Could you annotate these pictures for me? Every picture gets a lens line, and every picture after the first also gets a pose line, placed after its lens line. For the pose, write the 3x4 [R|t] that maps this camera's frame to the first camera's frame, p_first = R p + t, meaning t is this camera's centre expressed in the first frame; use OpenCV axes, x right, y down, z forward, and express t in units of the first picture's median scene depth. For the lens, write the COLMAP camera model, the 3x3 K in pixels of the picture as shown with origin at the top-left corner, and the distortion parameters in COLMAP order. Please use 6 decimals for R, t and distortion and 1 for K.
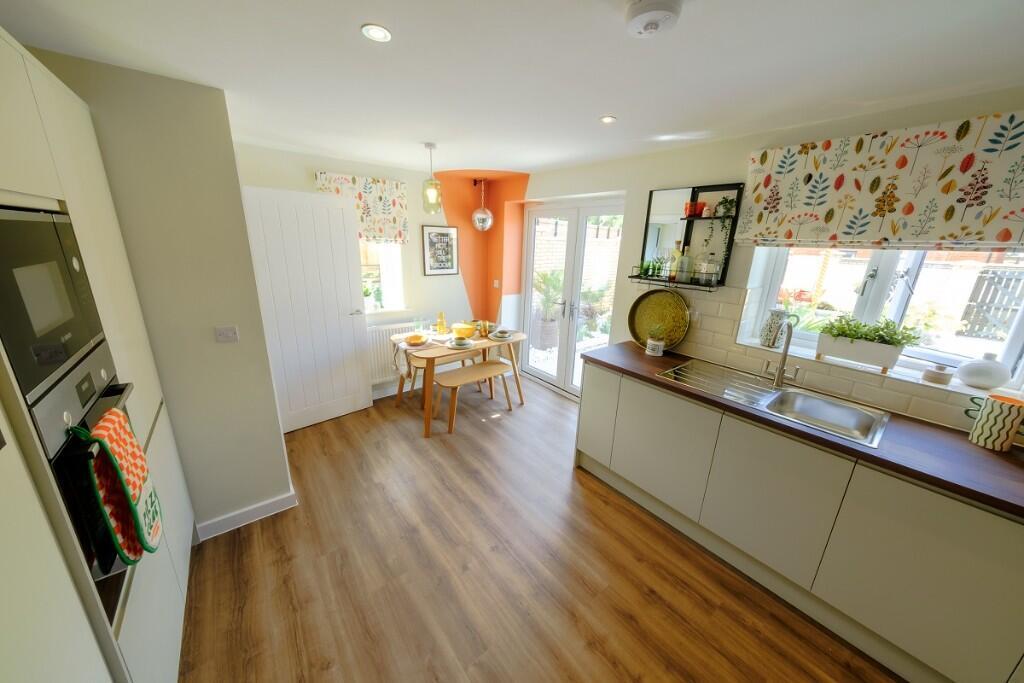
lens RADIAL K [[343.1, 0, 509.9], [0, 343.1, 338.9], [0, 0, 1]] dist [-0.002494, -0.000158]
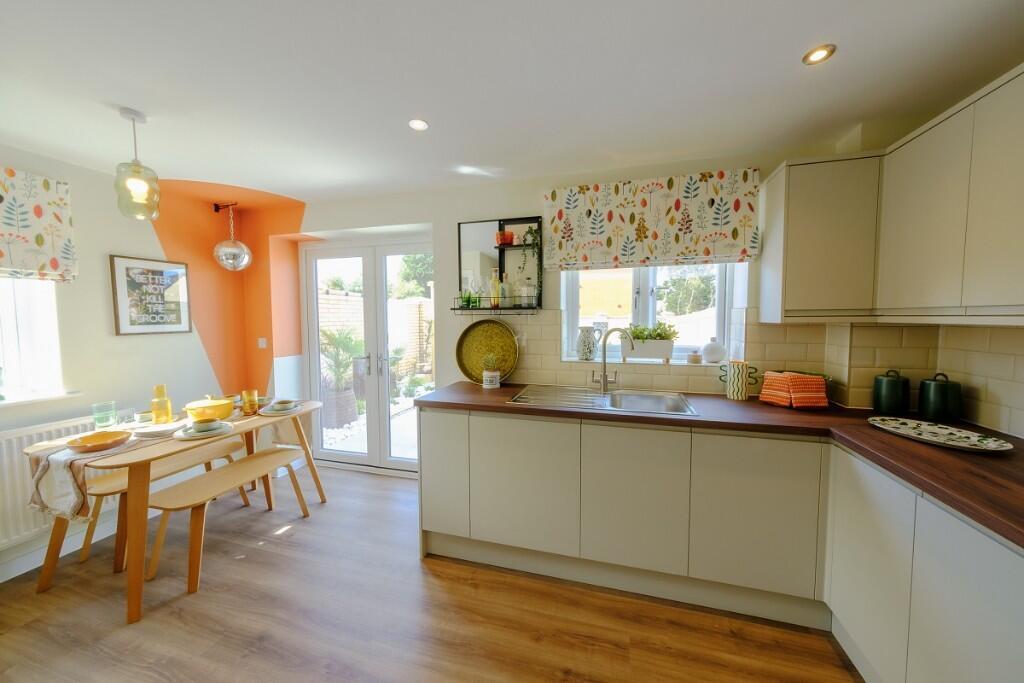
lens RADIAL K [[357.1, 0, 520.7], [0, 357.1, 337.3], [0, 0, 1]] dist [-0.001603, 0.000080]
pose [[0.809476, -0.068211, 0.583177, -0.061397], [0.189323, 0.970502, -0.149274, 0.069838], [-0.555793, 0.231243, 0.798512, 0.163049]]
